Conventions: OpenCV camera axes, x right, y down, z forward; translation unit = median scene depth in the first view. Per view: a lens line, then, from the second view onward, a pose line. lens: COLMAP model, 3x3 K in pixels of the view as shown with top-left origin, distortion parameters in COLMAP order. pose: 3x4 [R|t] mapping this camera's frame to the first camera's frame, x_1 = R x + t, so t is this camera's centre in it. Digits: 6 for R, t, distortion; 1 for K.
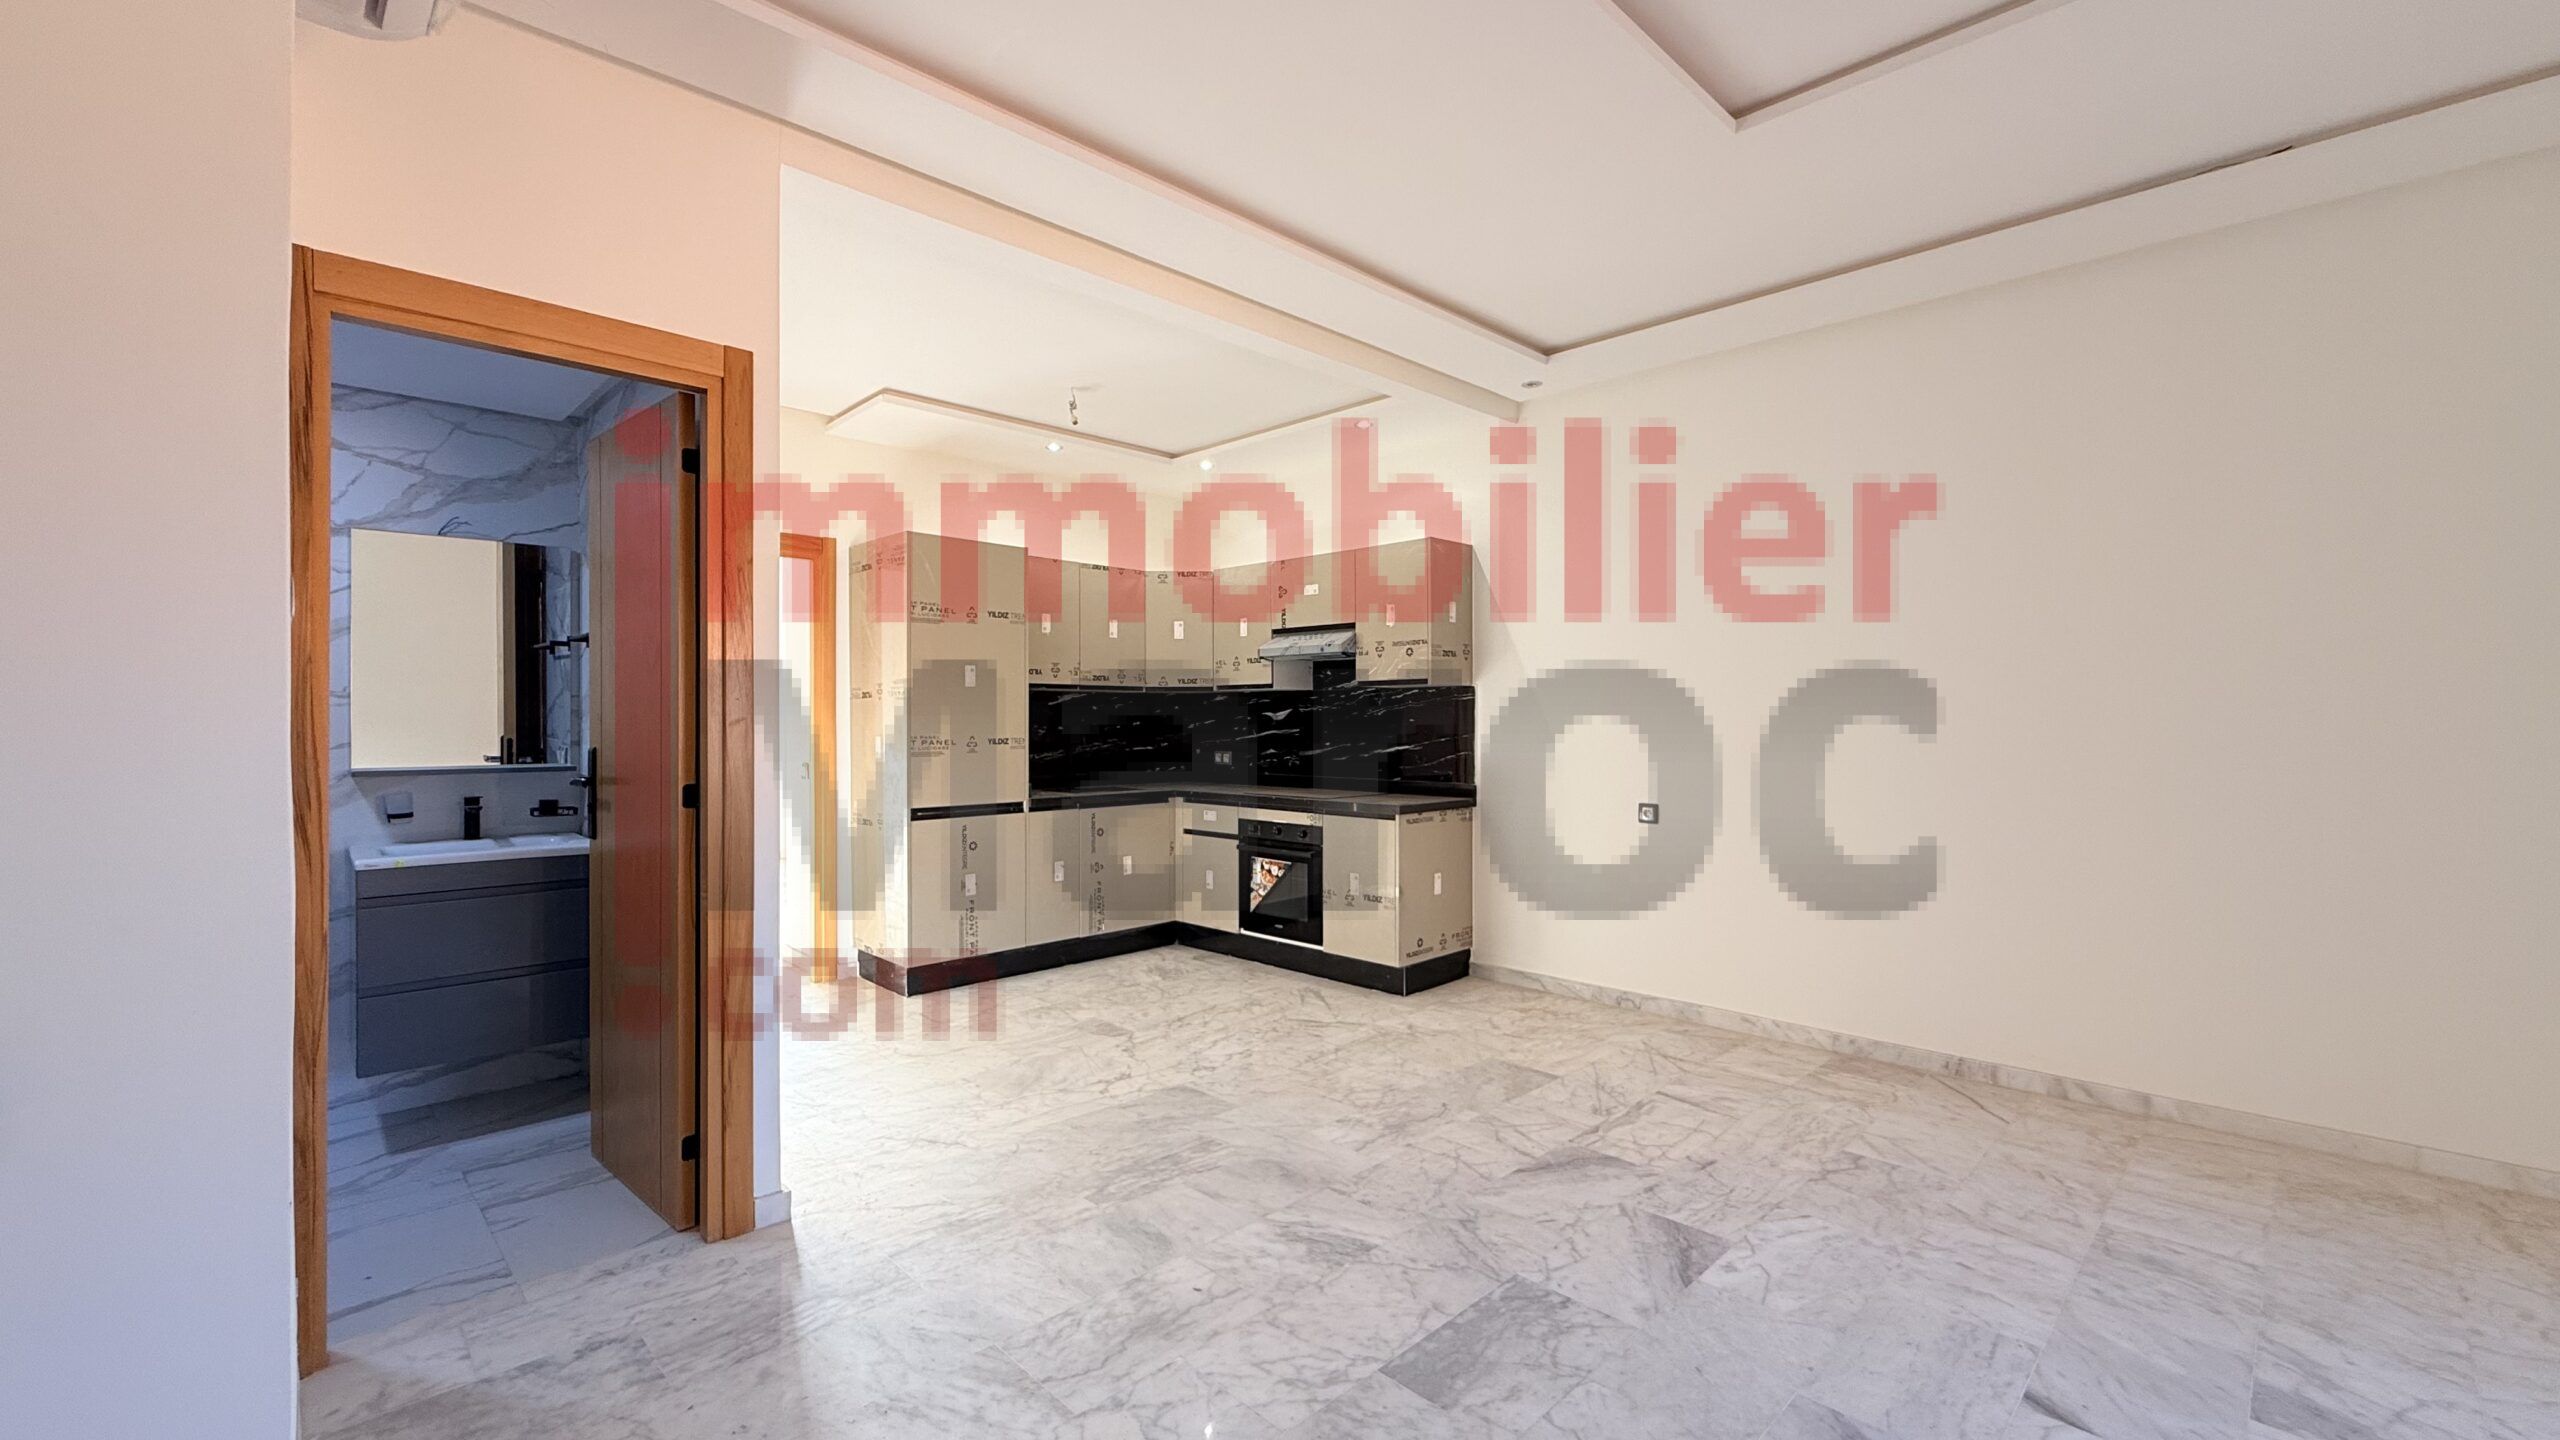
lens RADIAL K [[1021.8, 0, 1274.5], [0, 1021.8, 722.3], [0, 0, 1]] dist [-0.000102, 0.000501]
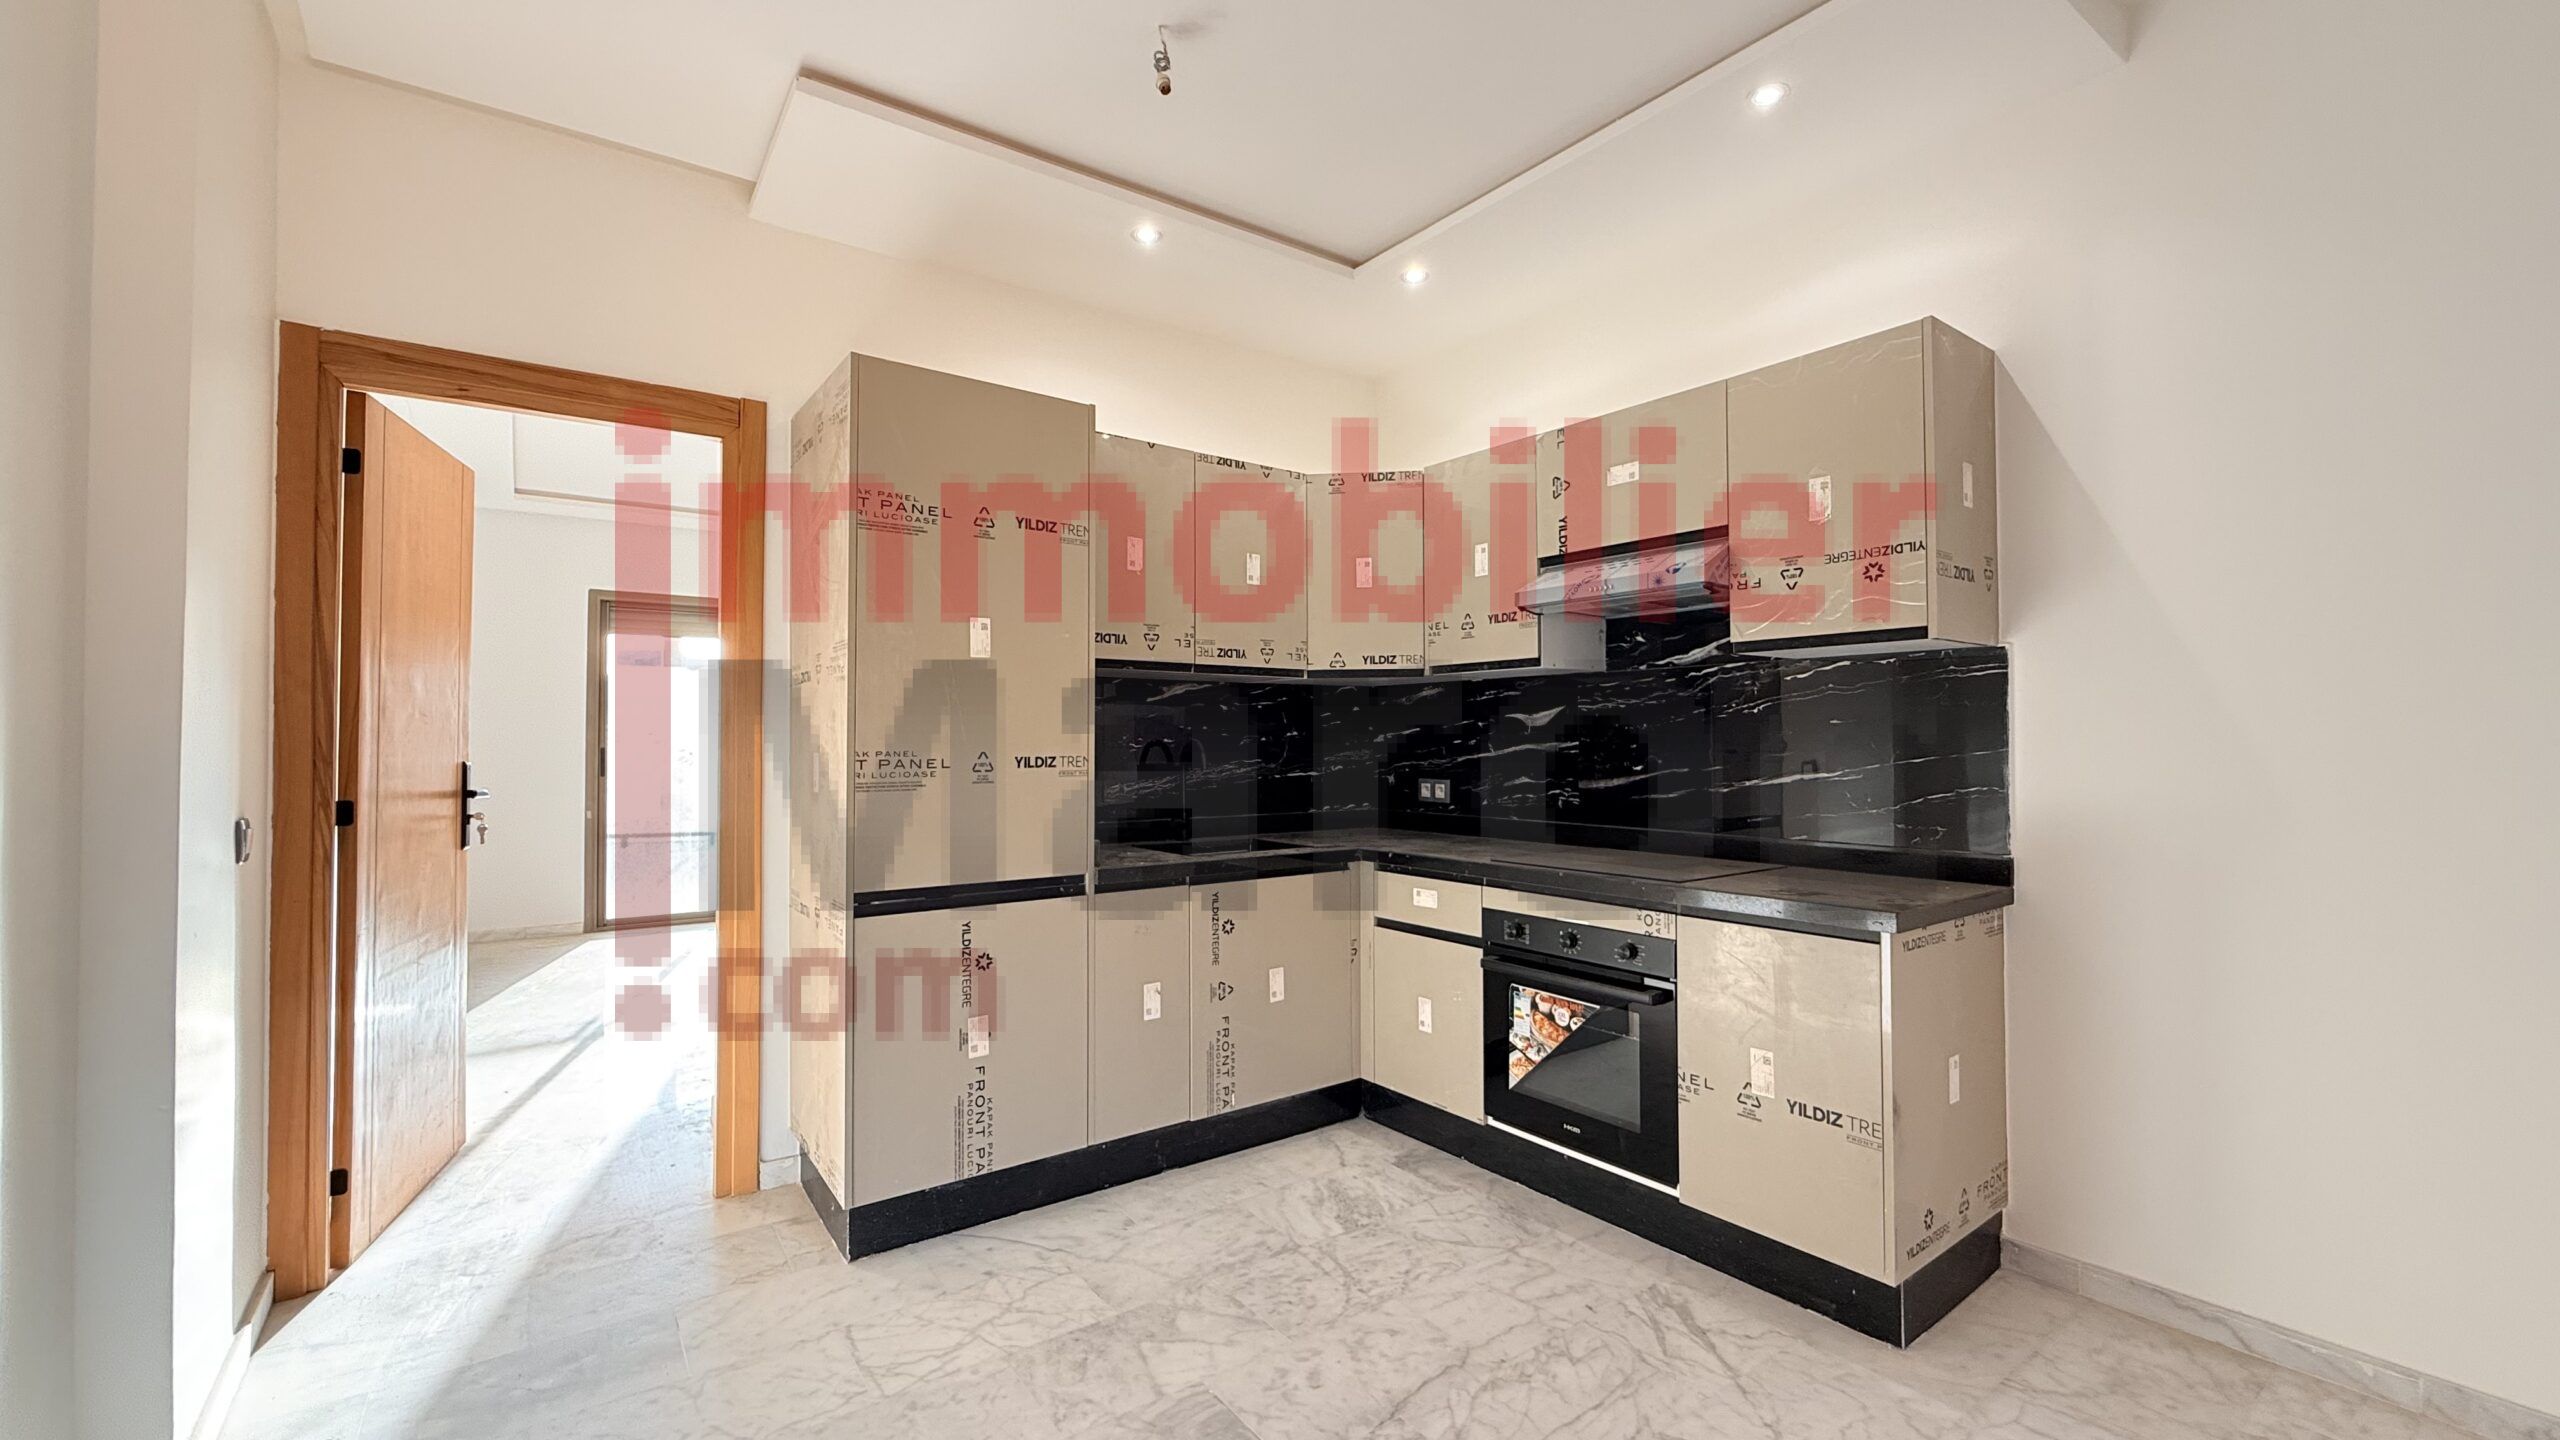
lens RADIAL K [[1021.8, 0, 1274.5], [0, 1021.8, 722.3], [0, 0, 1]] dist [-0.000102, 0.000501]
pose [[0.988858, -0.003059, -0.148832, -0.070245], [-0.000038, 0.999784, -0.020799, 0.009335], [0.148864, 0.020573, 0.988644, 0.506814]]
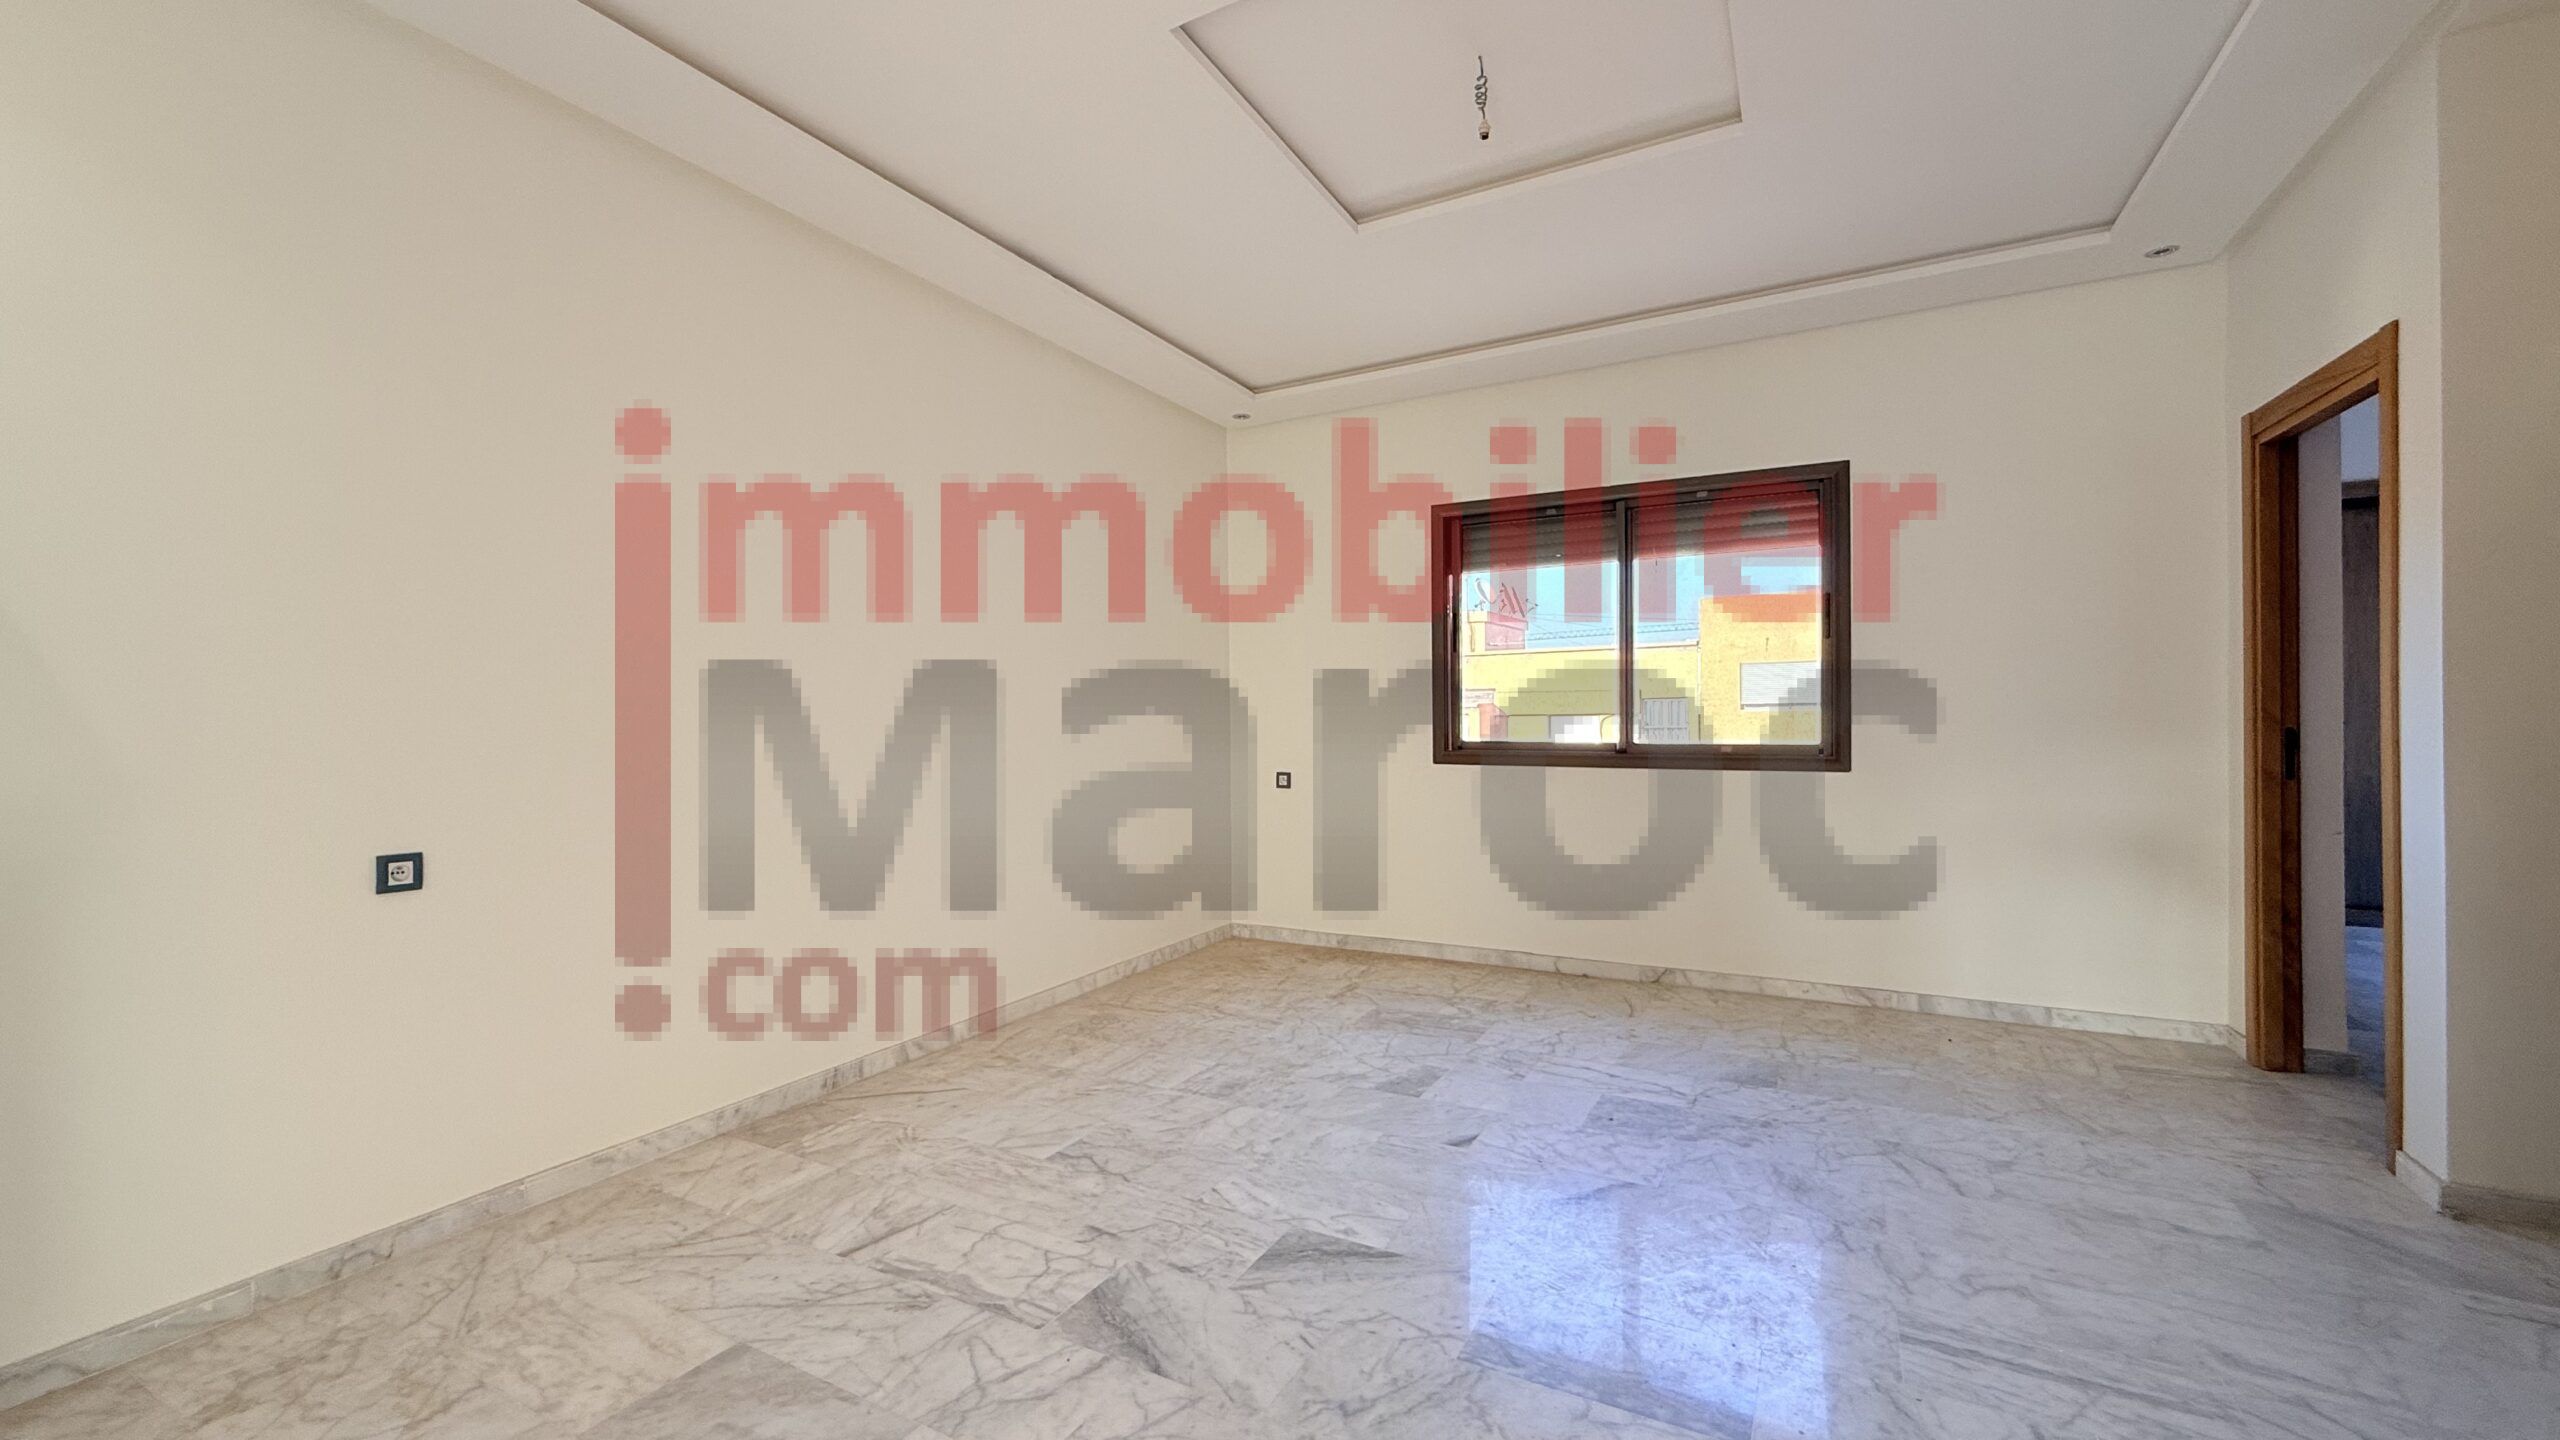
lens RADIAL K [[1021.8, 0, 1274.5], [0, 1021.8, 722.3], [0, 0, 1]] dist [-0.000102, 0.000501]
pose [[-0.289886, 0.000875, 0.957061, -0.242106], [0.012232, 0.999921, 0.002791, 0.014682], [-0.956983, 0.012515, -0.289874, 0.663665]]
